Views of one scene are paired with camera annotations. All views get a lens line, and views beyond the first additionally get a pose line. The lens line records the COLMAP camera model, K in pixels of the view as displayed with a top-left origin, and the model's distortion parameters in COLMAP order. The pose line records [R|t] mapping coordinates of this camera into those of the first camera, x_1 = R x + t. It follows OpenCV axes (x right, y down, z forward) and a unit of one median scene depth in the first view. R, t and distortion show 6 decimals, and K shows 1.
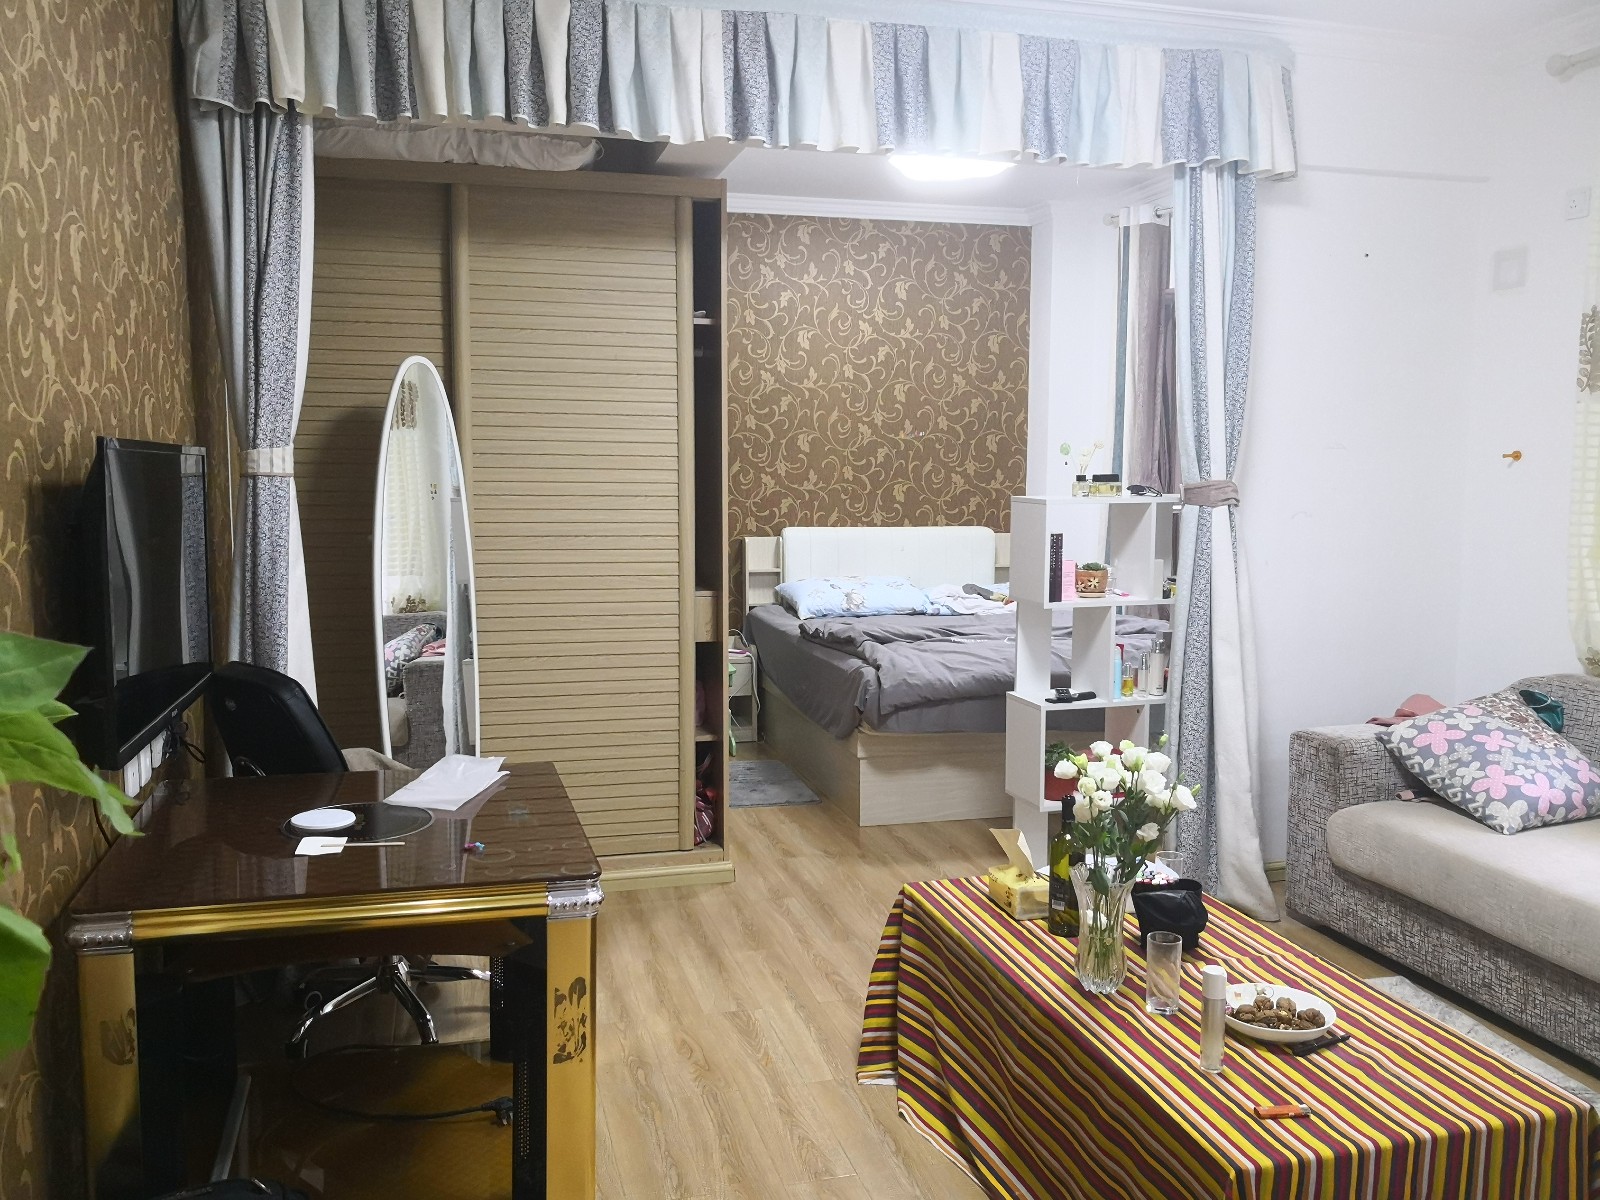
lens RADIAL K [[1331.1, 0, 799.9], [0, 1331.1, 597.1], [0, 0, 1]] dist [0.016076, -0.048228]
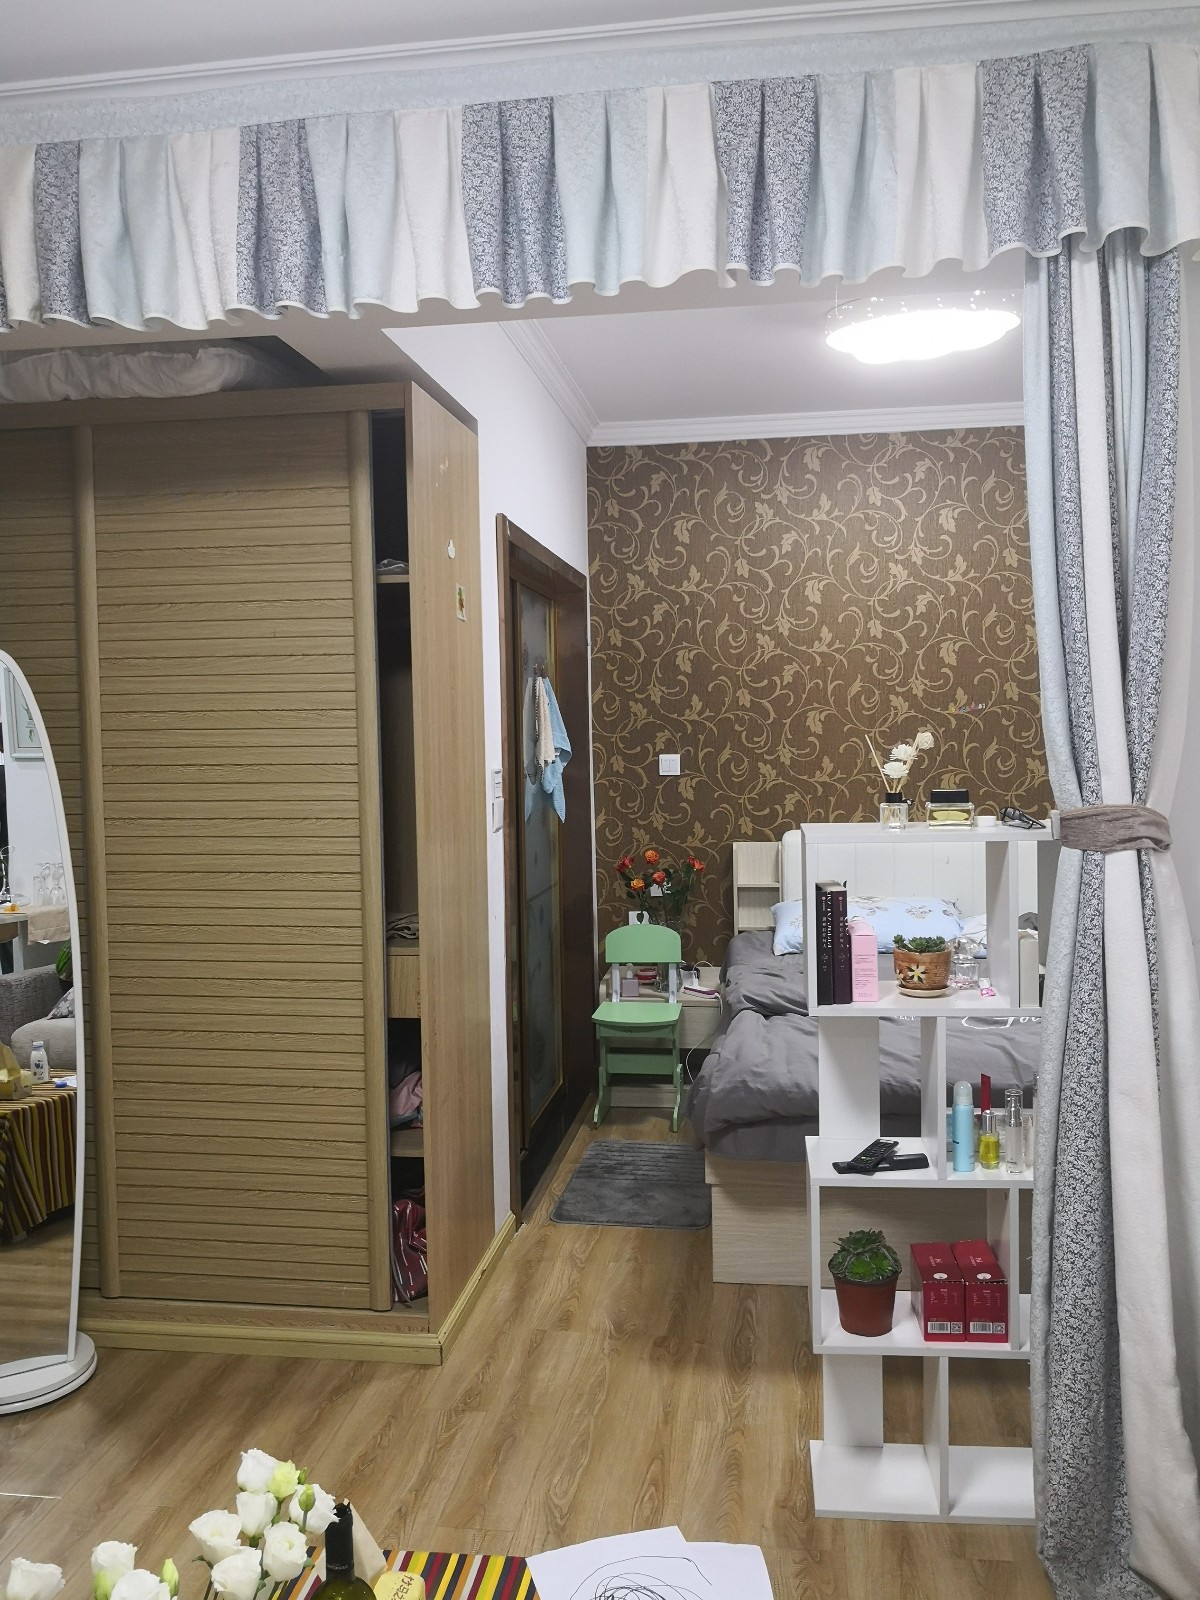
lens RADIAL K [[1331.1, 0, 597.9], [0, 1331.1, 790.9], [0, 0, 1]] dist [0.016076, -0.048228]
pose [[0.921515, -0.001465, -0.388339, 0.281626], [-0.018467, 0.998696, -0.047590, -0.053636], [0.387903, 0.051026, 0.920287, 0.345871]]
